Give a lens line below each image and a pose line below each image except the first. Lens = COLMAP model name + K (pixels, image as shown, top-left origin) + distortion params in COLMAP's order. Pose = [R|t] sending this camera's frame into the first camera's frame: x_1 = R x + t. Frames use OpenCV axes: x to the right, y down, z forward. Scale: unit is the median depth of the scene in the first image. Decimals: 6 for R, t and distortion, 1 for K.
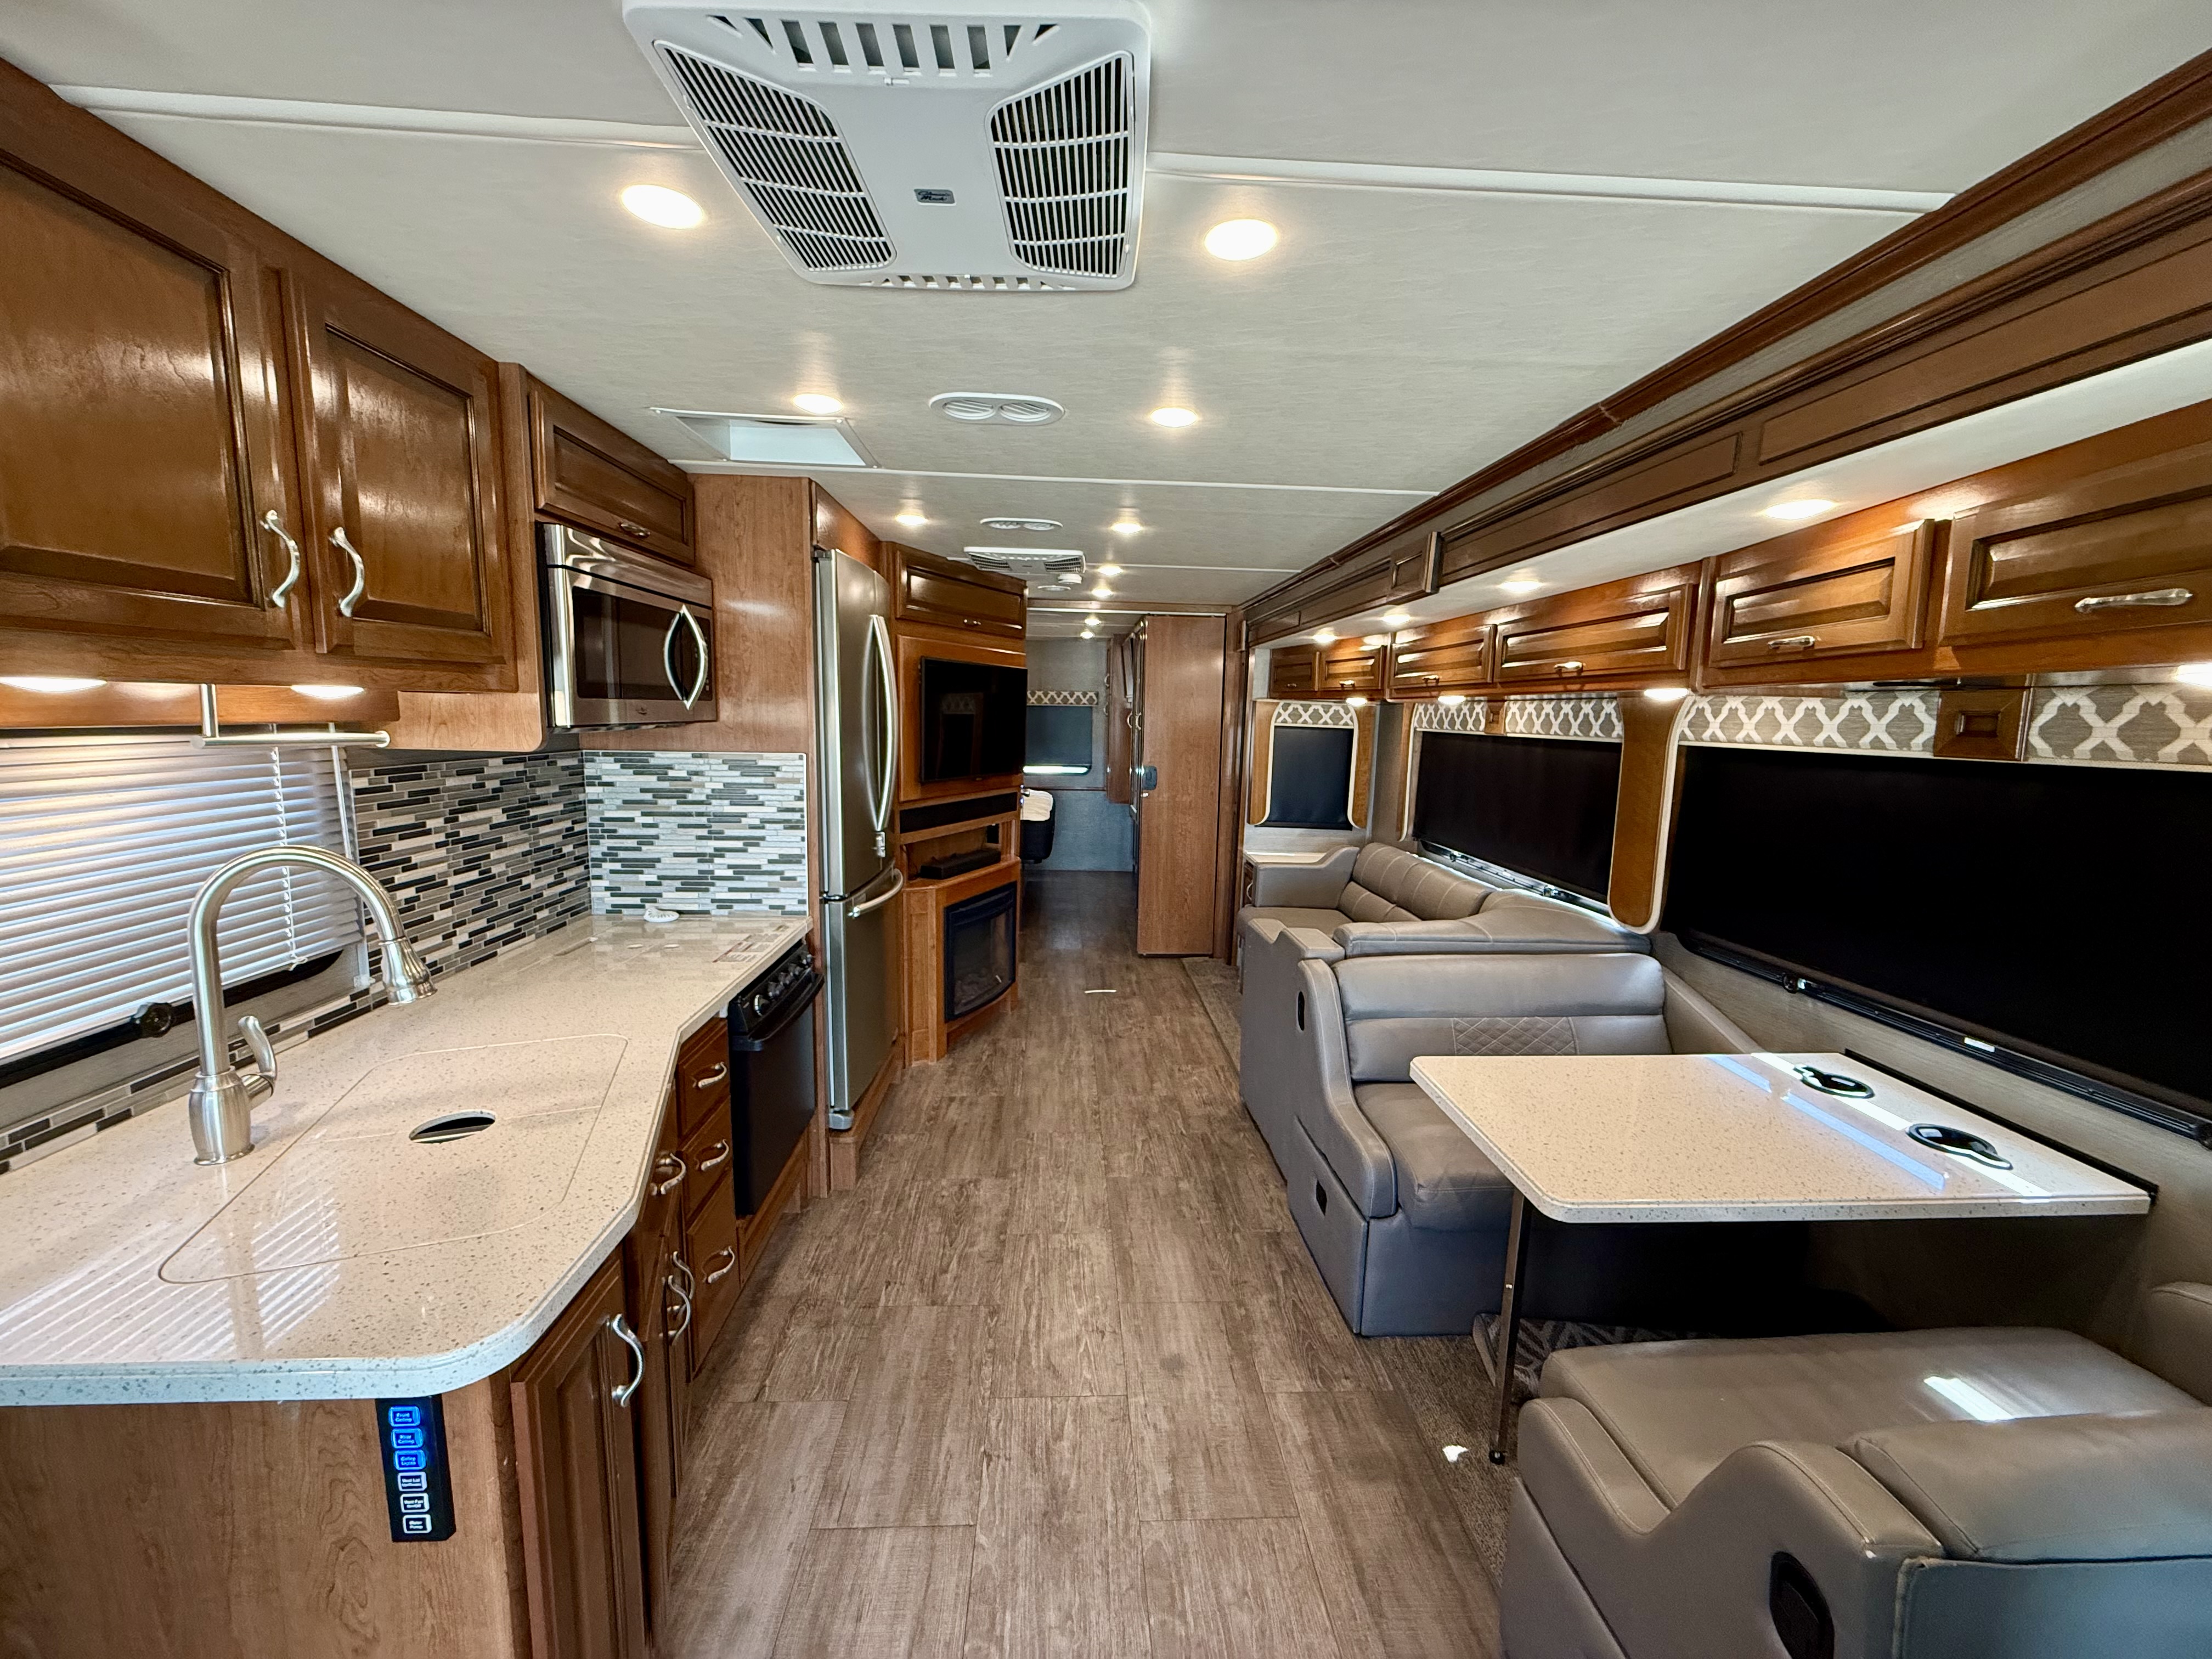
lens RADIAL K [[880.2, 0, 1102.8], [0, 880.2, 830.3], [0, 0, 1]] dist [0.002587, -0.000150]
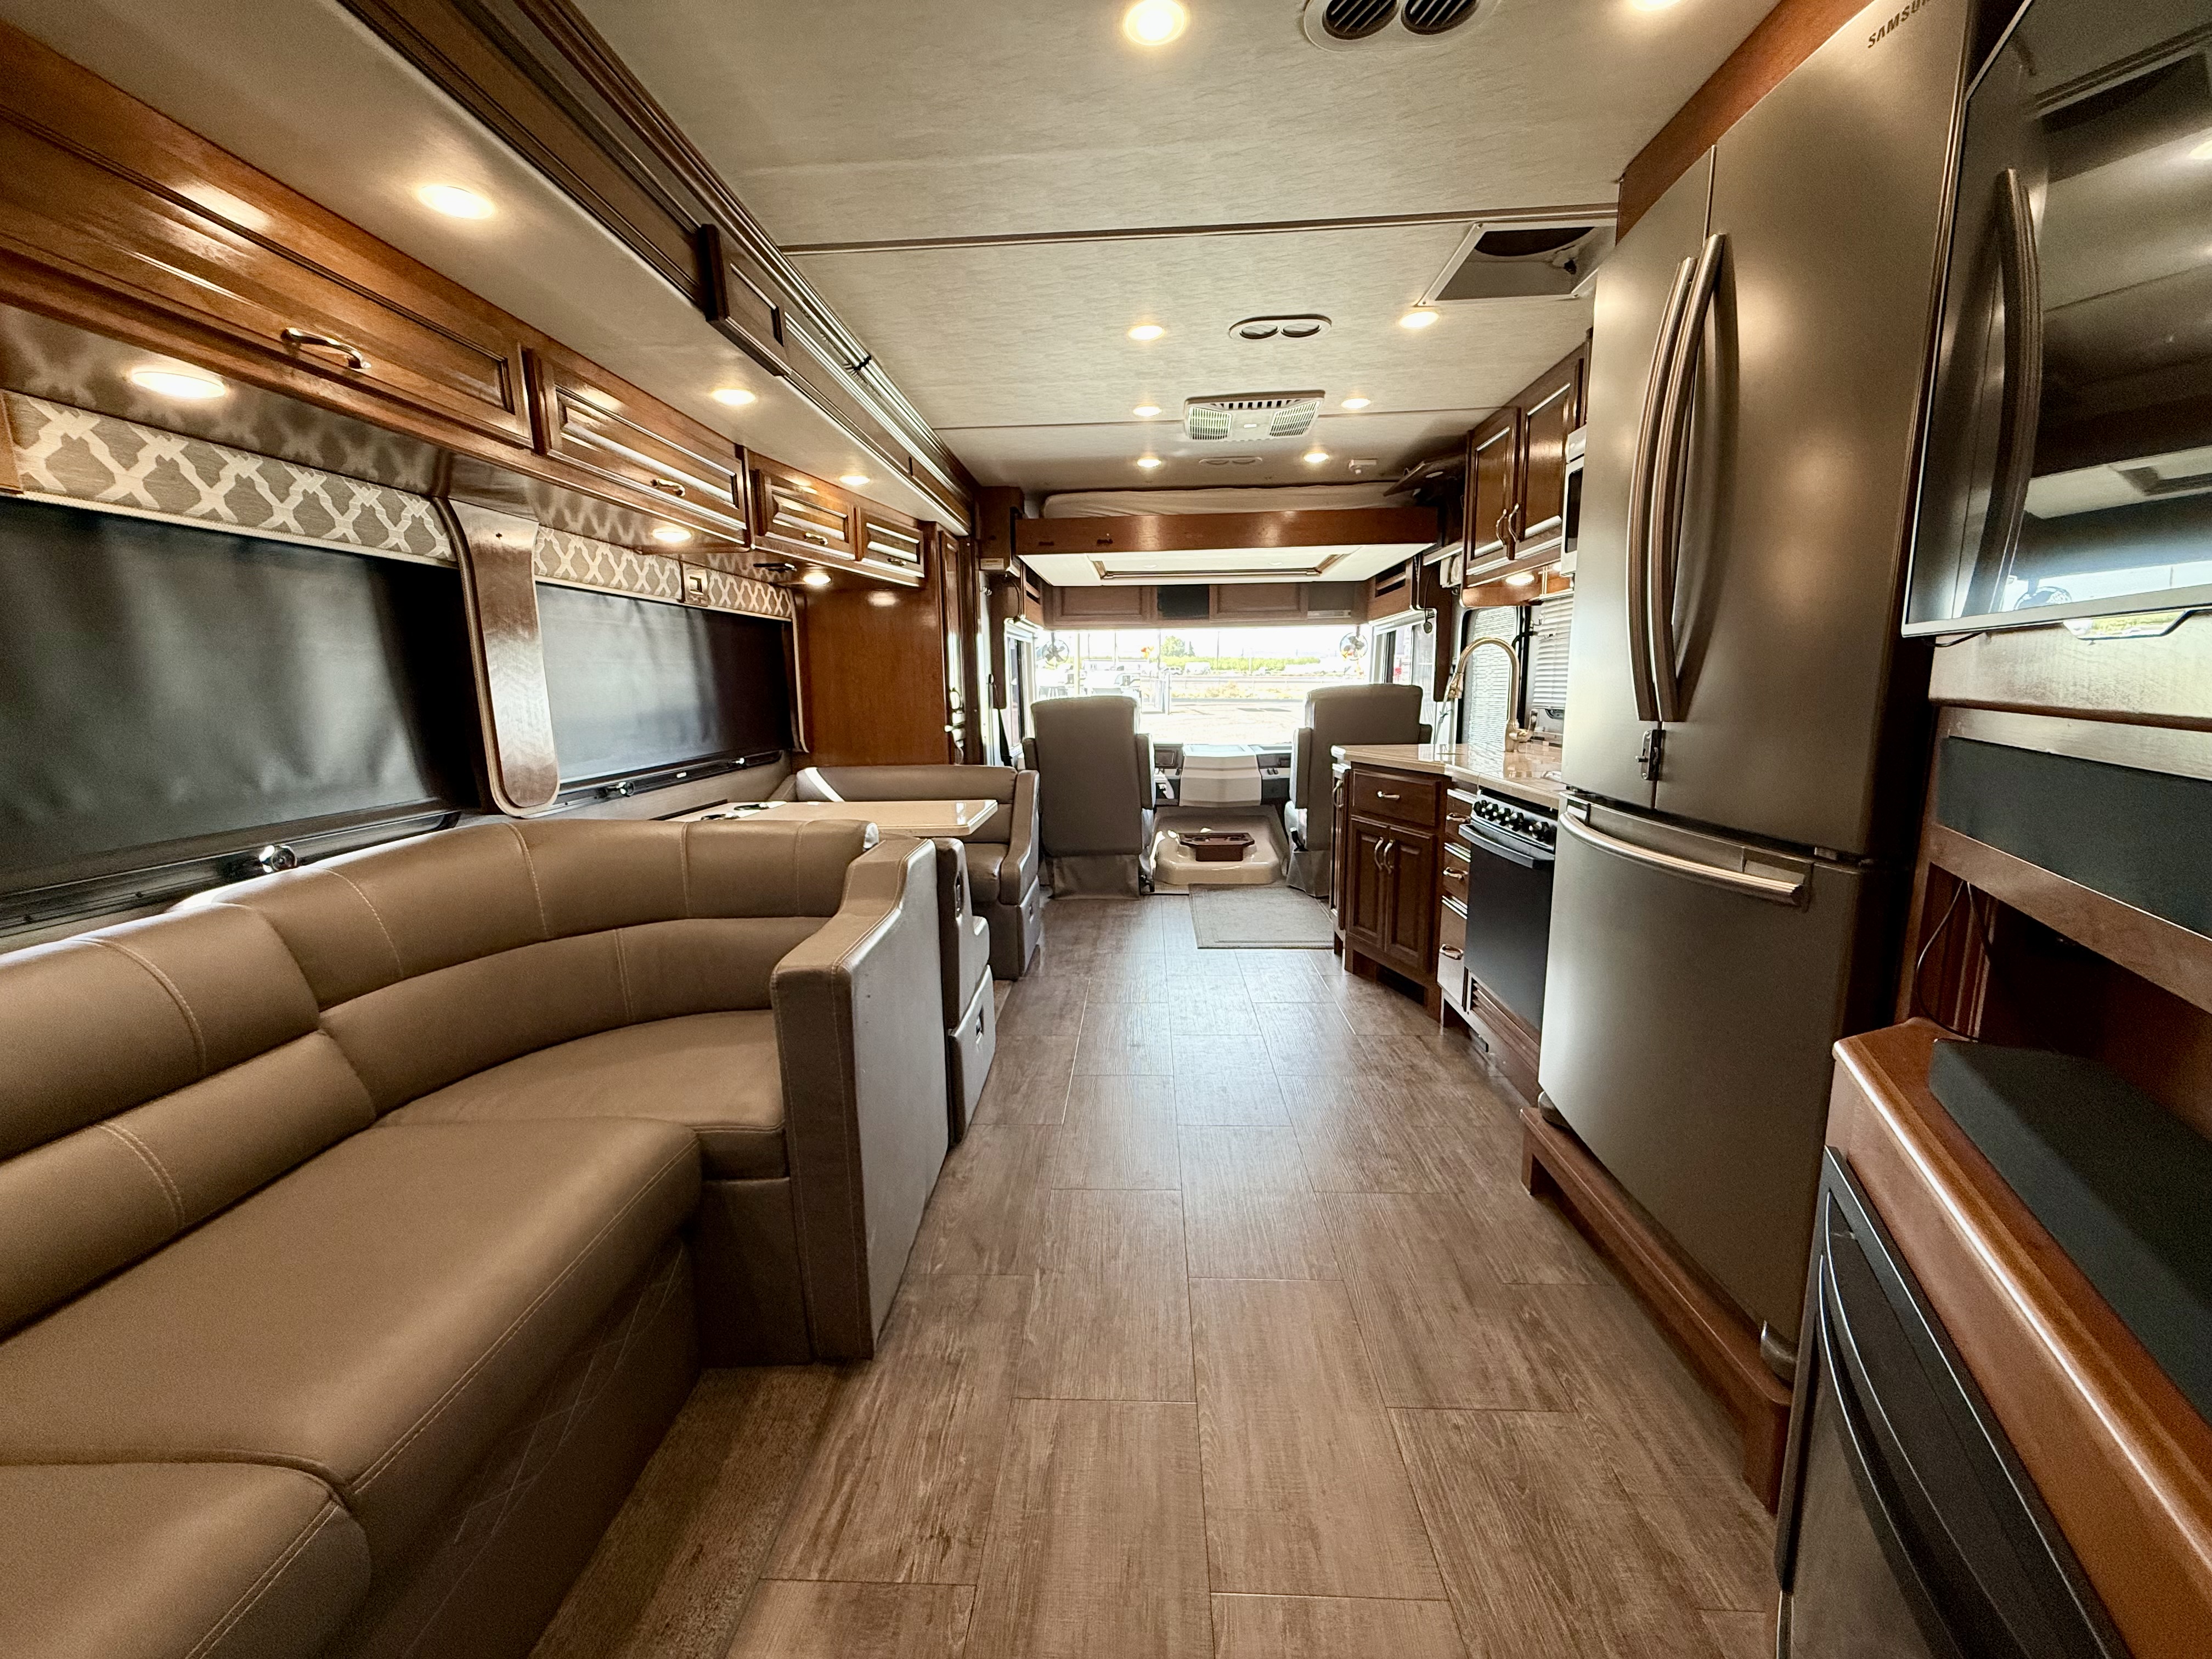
lens RADIAL K [[880.2, 0, 1104.9], [0, 880.2, 829.7], [0, 0, 1]] dist [0.002587, -0.000150]
pose [[-0.995552, -0.016191, 0.092814, 0.004802], [0.012093, 0.955017, 0.296303, -0.110014], [-0.093437, 0.296108, -0.950573, 1.816267]]
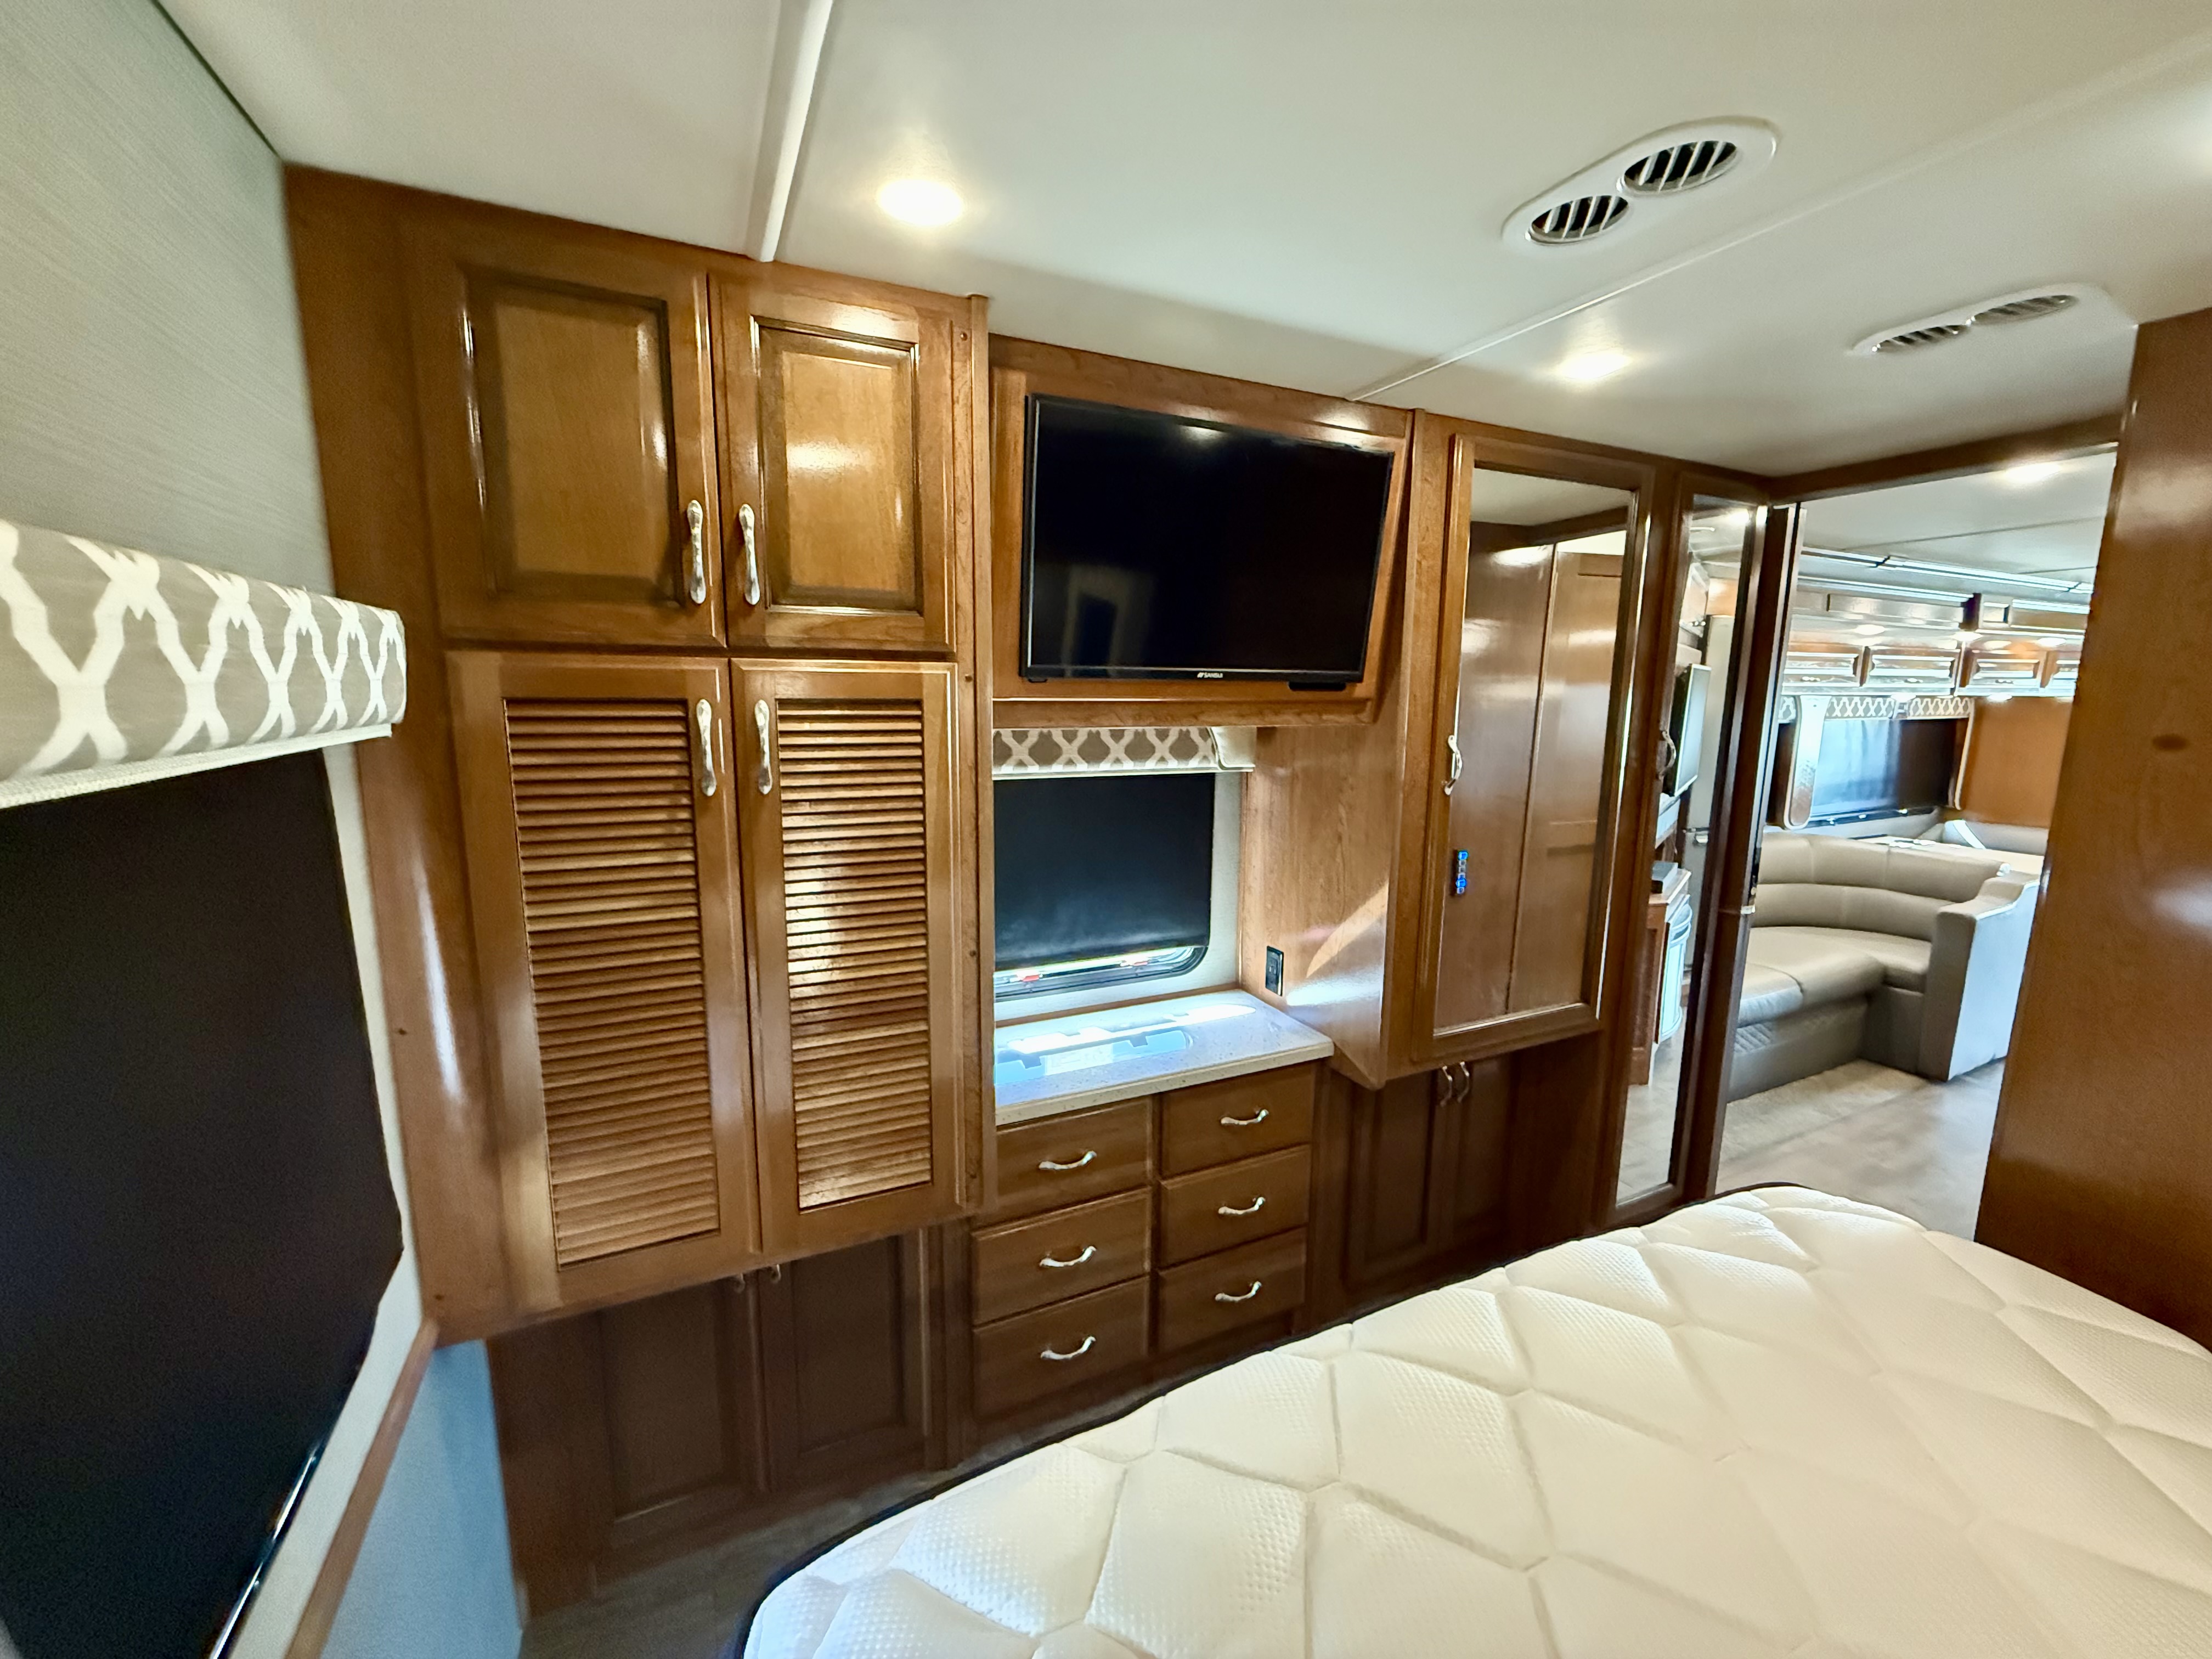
lens RADIAL K [[880.2, 0, 1111.2], [0, 880.2, 835.0], [0, 0, 1]] dist [0.002587, -0.000150]
pose [[-0.392509, -0.174130, 0.903114, -0.480505], [0.108823, 0.966225, 0.233595, -0.459673], [-0.913288, 0.189968, -0.360303, 3.049428]]
